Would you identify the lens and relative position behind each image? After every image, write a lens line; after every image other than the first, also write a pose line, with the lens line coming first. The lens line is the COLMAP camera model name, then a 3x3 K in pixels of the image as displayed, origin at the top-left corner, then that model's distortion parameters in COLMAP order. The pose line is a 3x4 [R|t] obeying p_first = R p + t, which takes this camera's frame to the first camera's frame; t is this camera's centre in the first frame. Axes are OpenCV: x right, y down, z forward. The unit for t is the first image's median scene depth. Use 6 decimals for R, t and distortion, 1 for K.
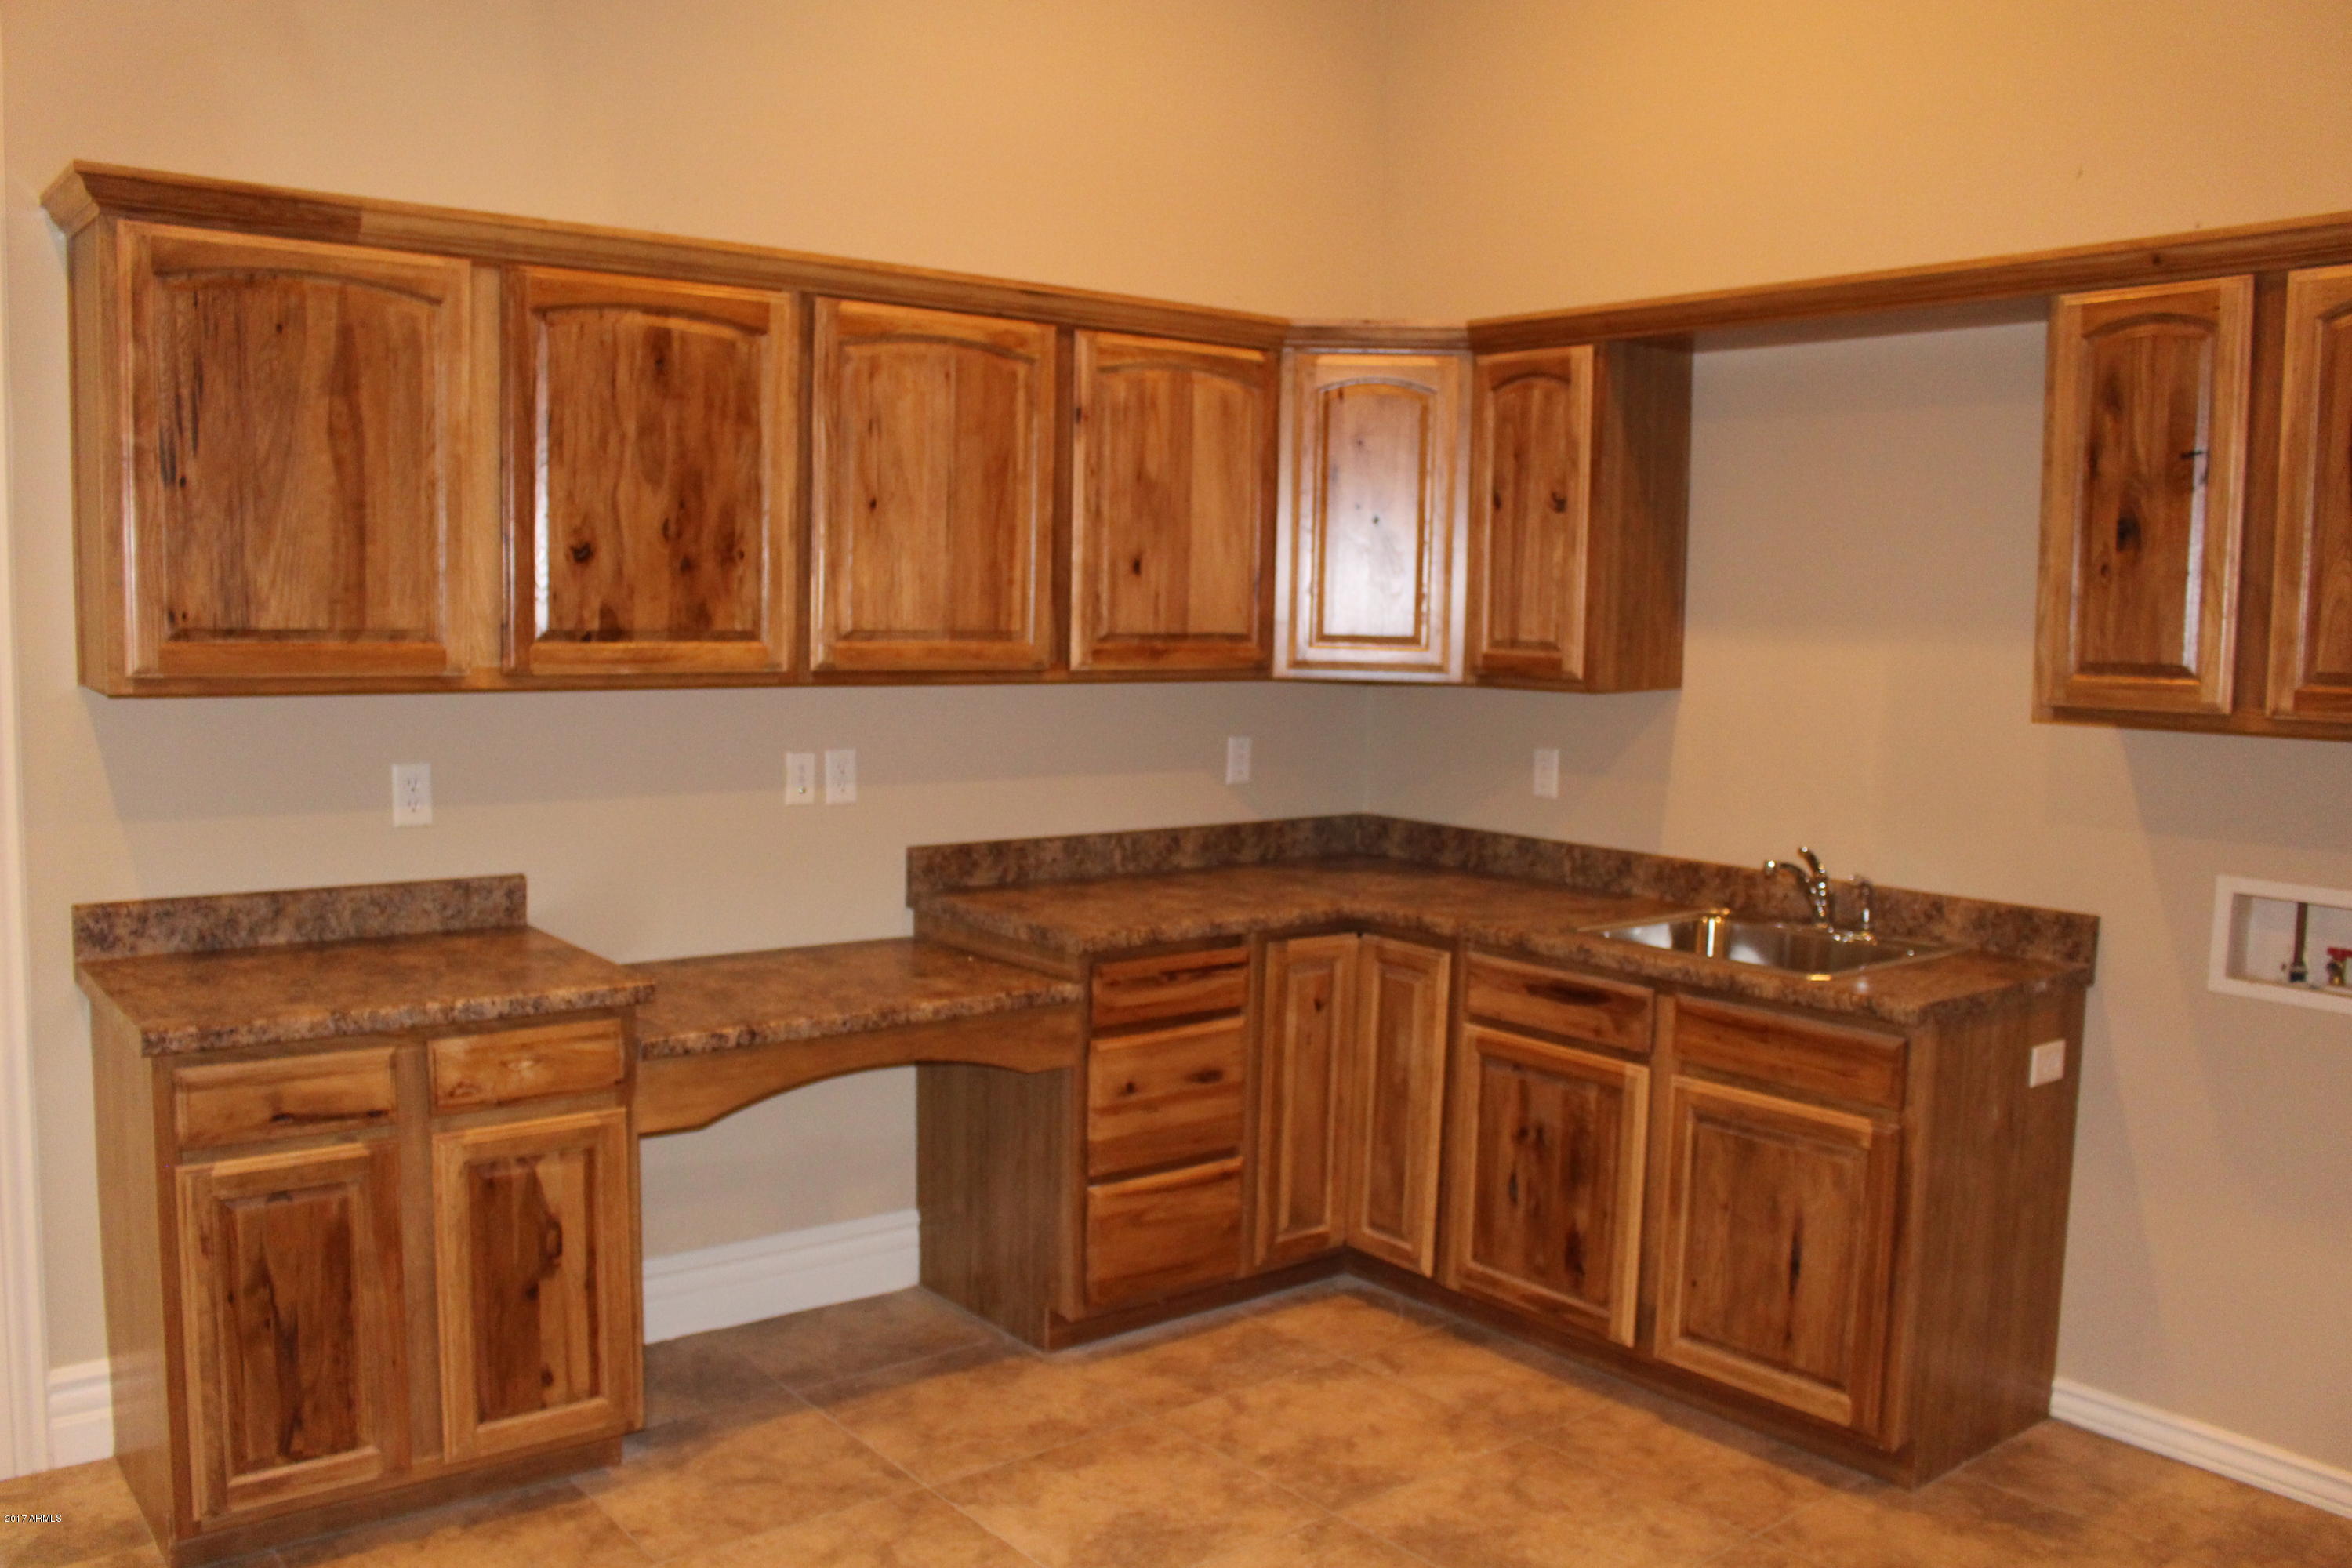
lens RADIAL K [[1882.5, 0, 1089.9], [0, 1882.5, 790.2], [0, 0, 1]] dist [-0.171928, 0.054457]
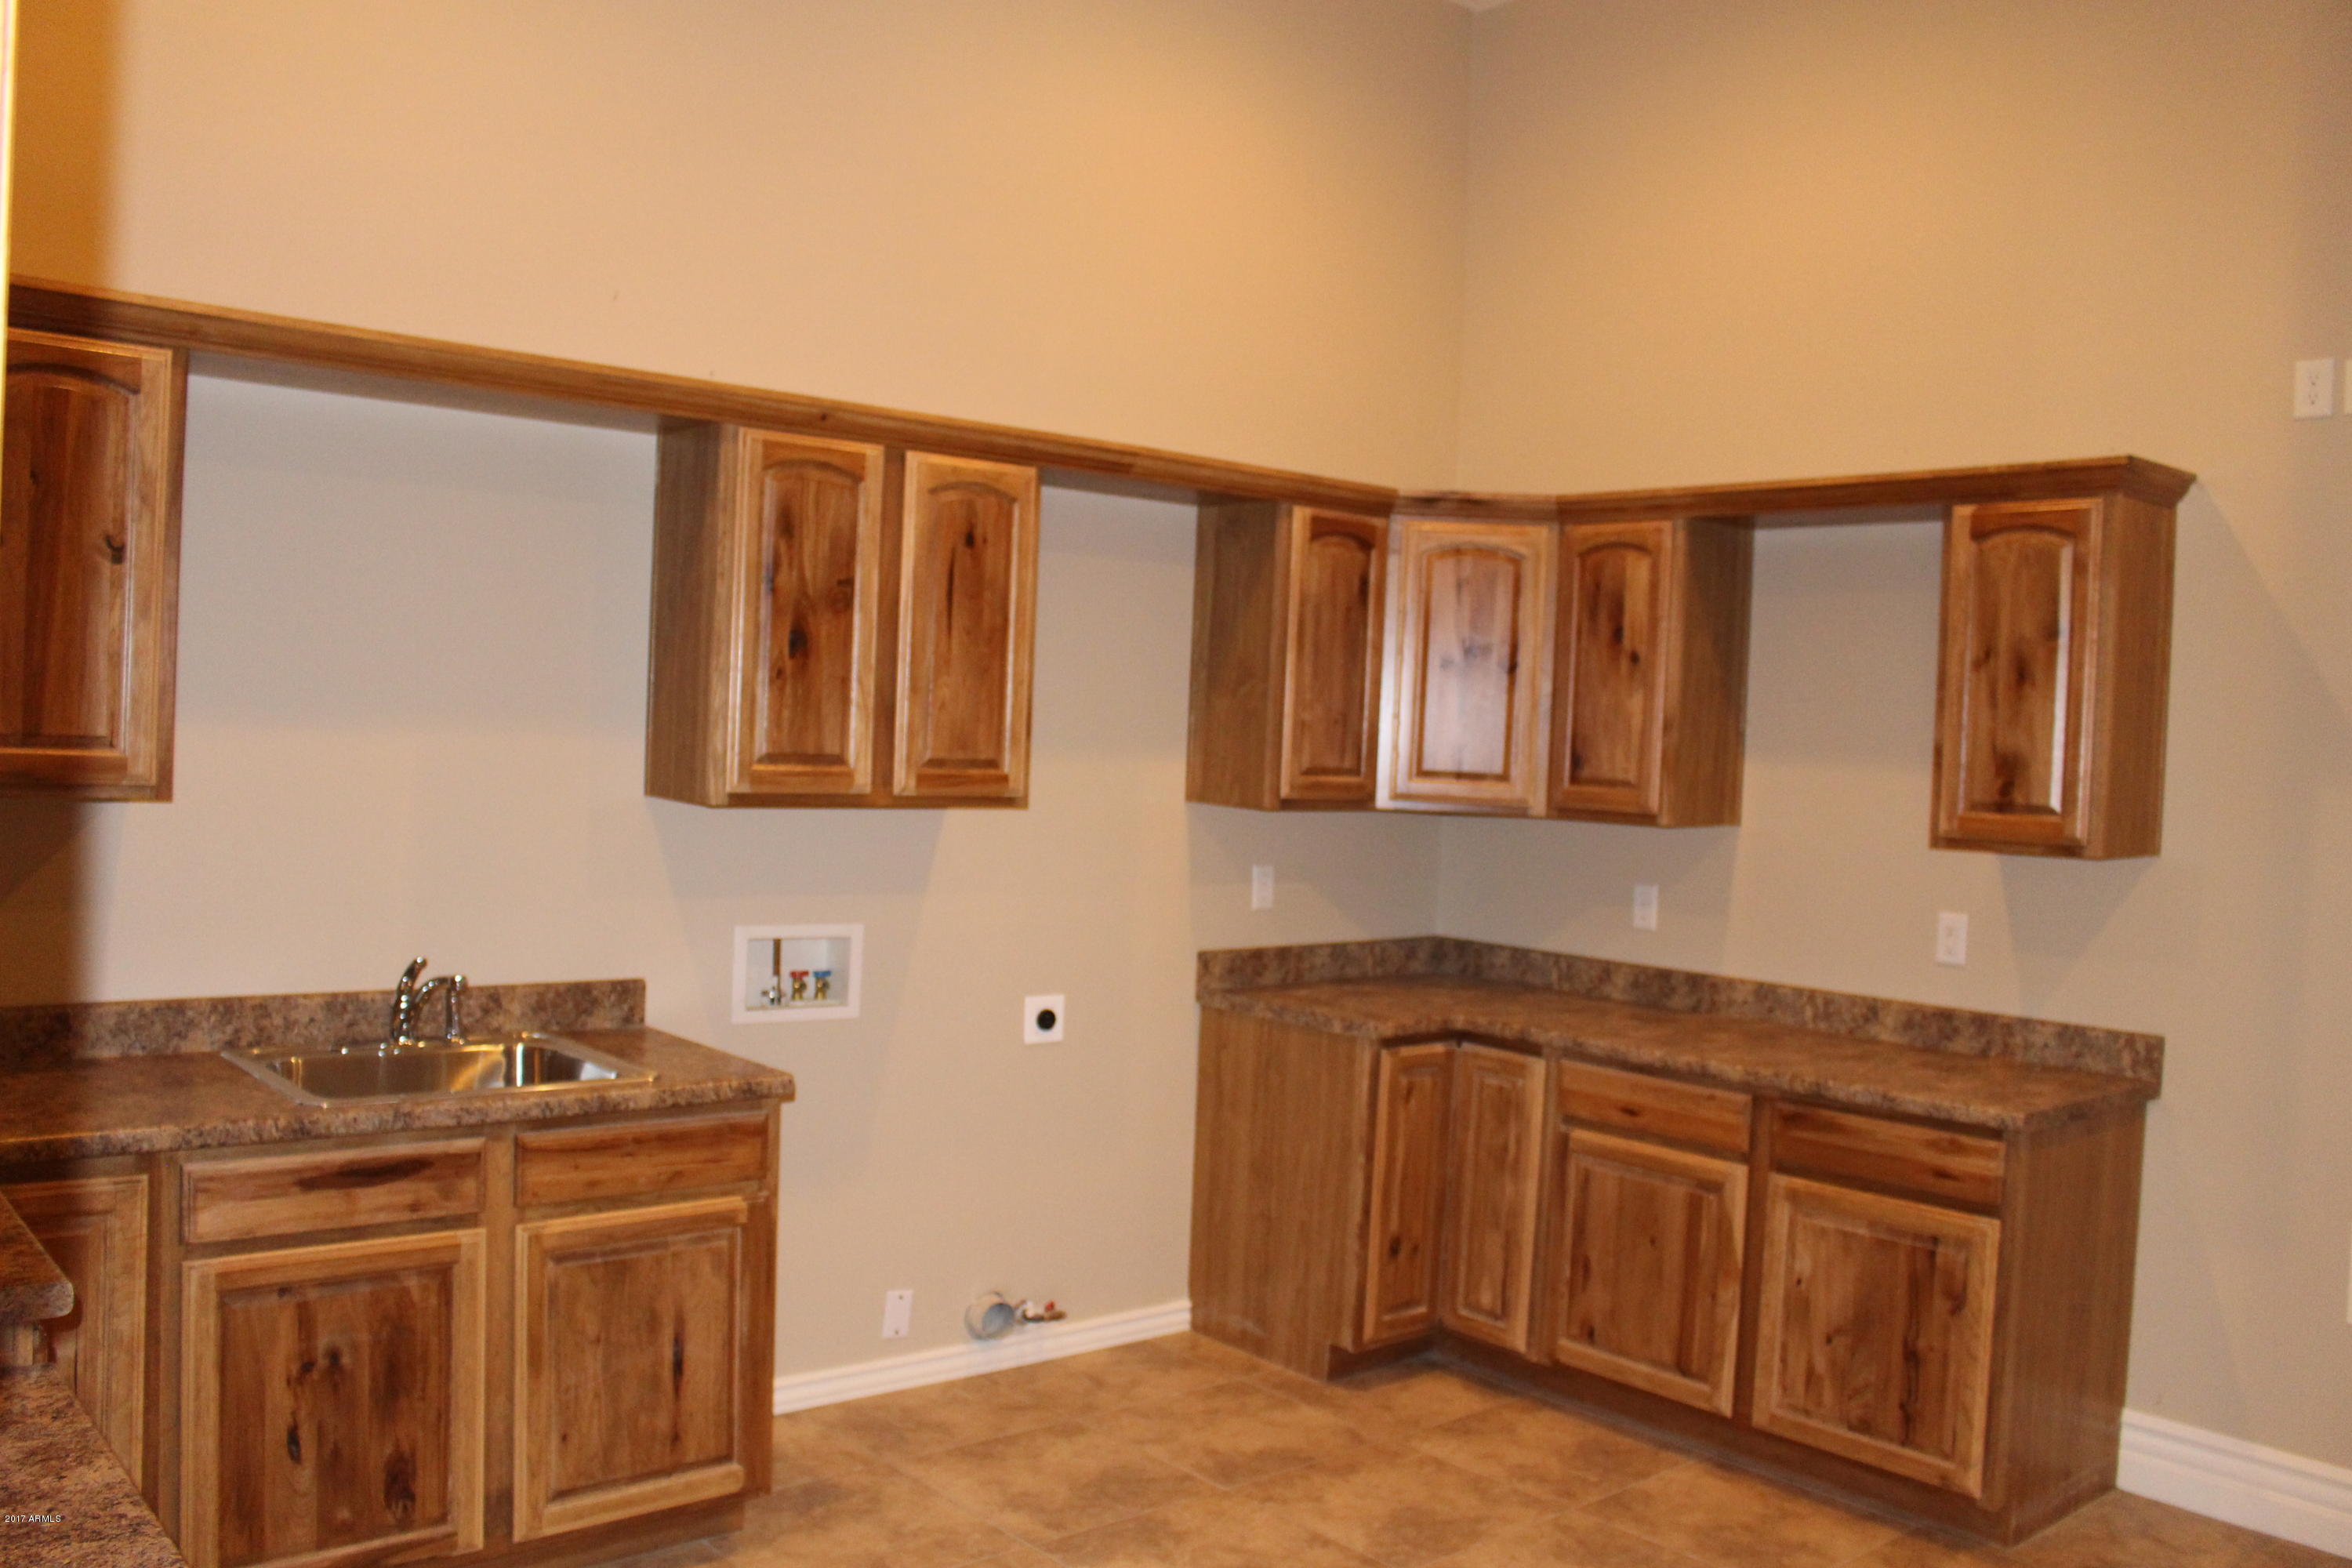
lens RADIAL K [[1882.5, 0, 1089.9], [0, 1882.5, 790.2], [0, 0, 1]] dist [-0.171928, 0.054457]
pose [[-0.064906, -0.040784, 0.997058, -0.660891], [0.054021, 0.997556, 0.044321, -0.090901], [-0.996428, 0.056739, -0.062544, 0.880602]]
